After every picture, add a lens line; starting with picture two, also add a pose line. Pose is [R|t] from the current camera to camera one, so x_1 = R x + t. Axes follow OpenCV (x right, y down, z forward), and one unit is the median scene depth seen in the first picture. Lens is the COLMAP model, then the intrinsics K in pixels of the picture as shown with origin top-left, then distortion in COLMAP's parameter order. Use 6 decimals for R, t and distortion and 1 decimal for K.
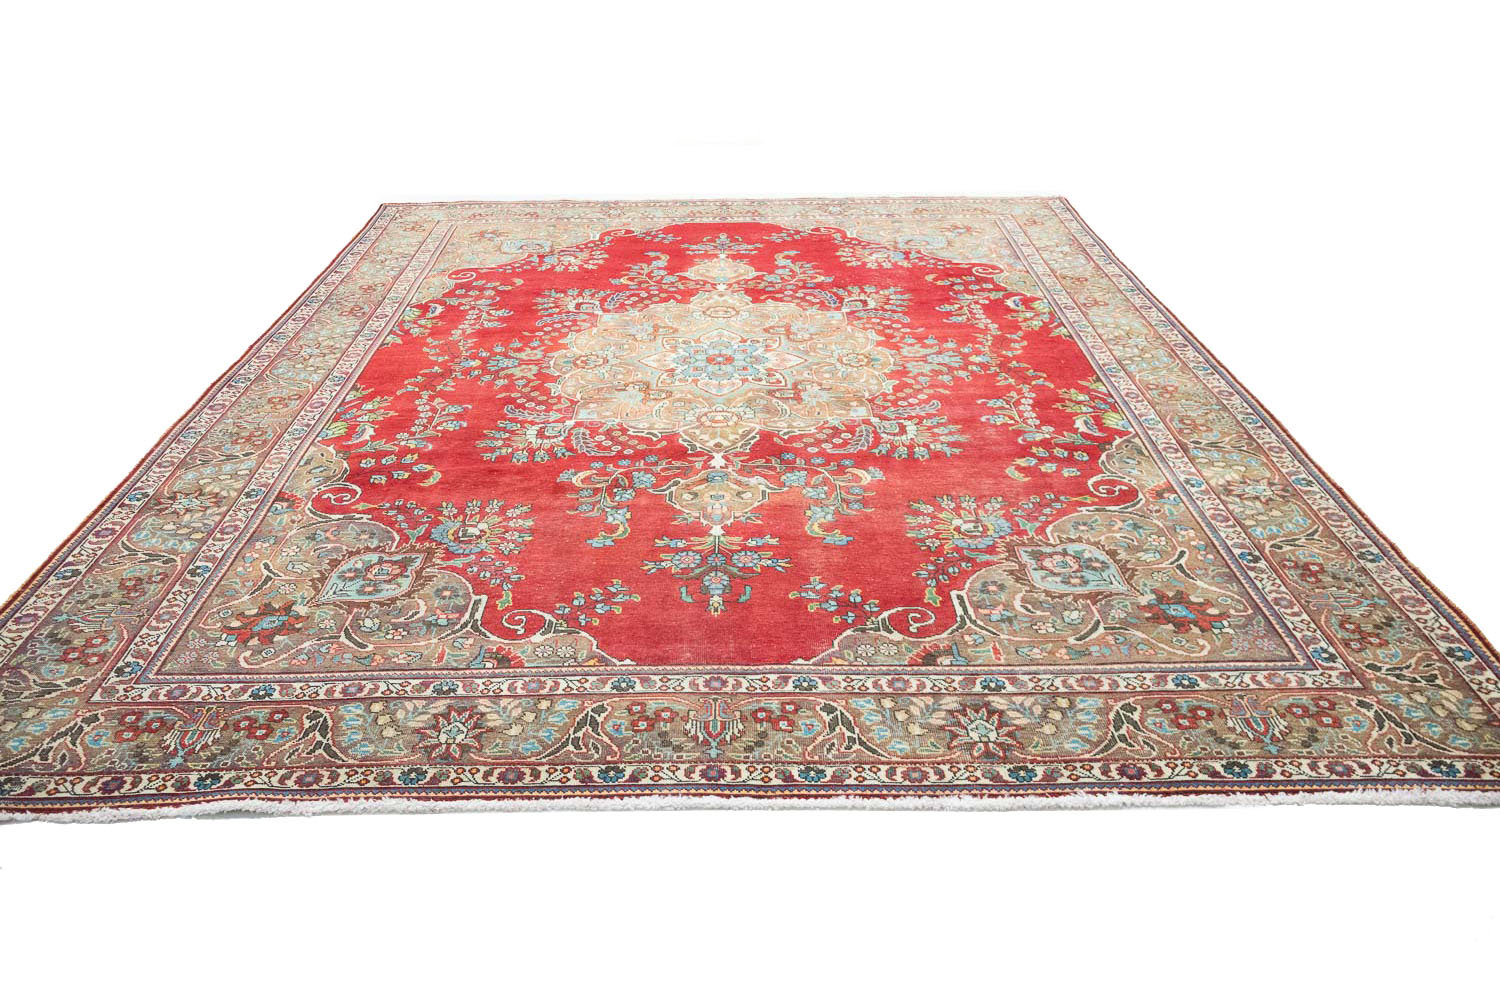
lens RADIAL K [[1233.4, 0, 761.7], [0, 1233.4, 476.3], [0, 0, 1]] dist [-0.003565, 0.001665]
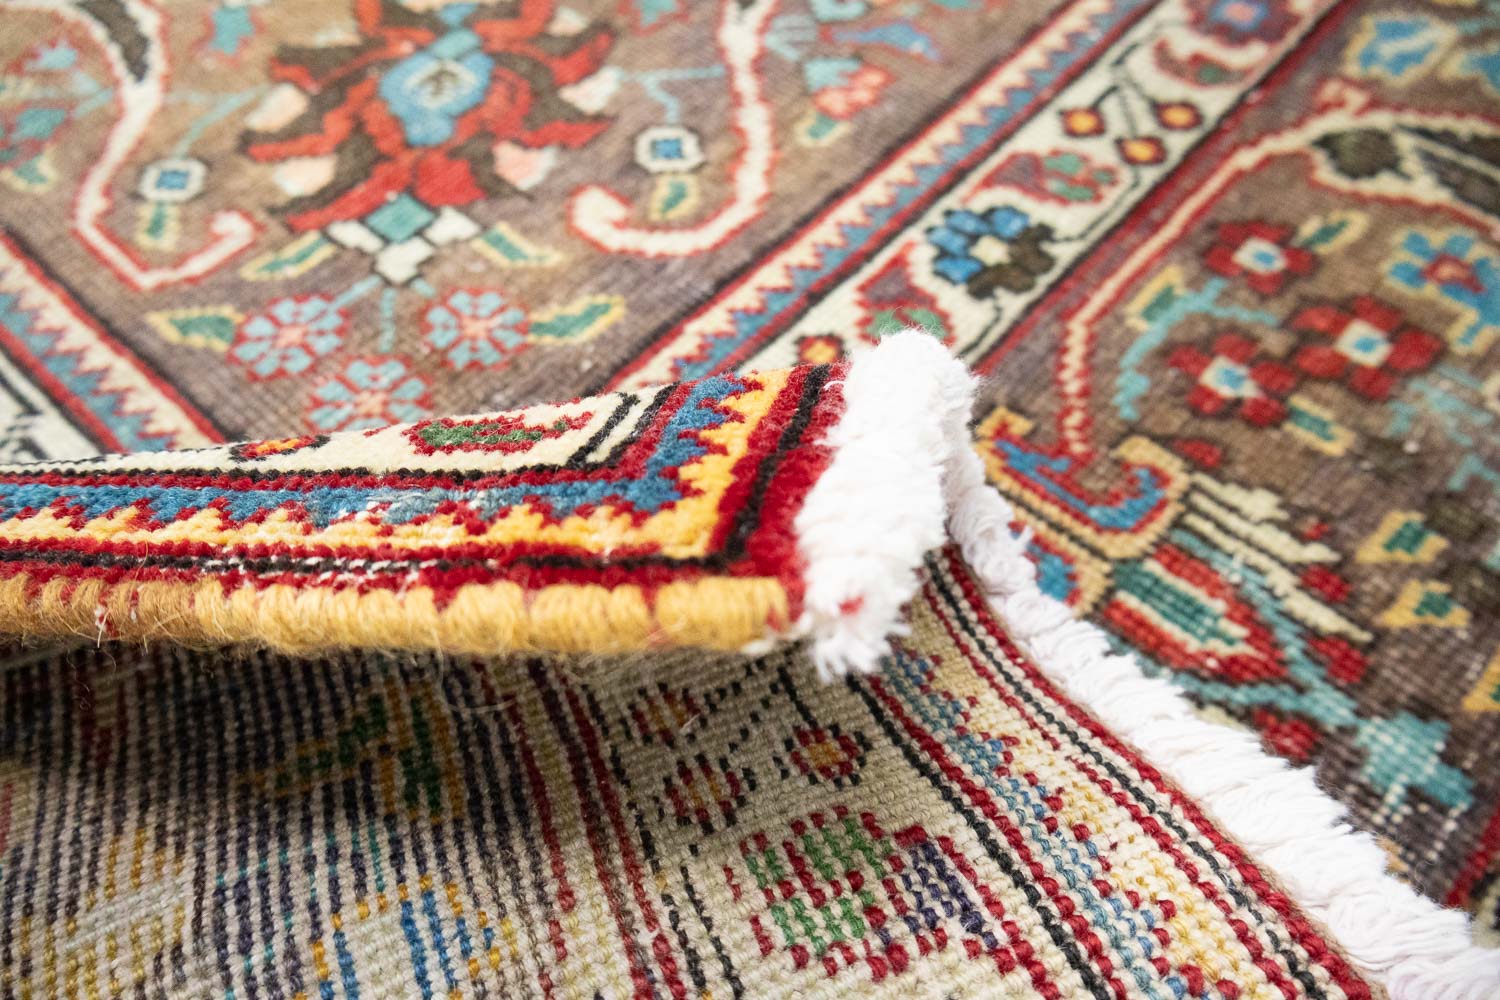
lens RADIAL K [[1212.2, 0, 776.8], [0, 1212.2, 499.5], [0, 0, 1]] dist [0.005081, -0.002570]
pose [[0.691188, -0.619325, 0.372418, -0.338256], [0.389967, 0.753501, 0.529303, 0.060816], [-0.608428, -0.220617, 0.762327, 0.566068]]
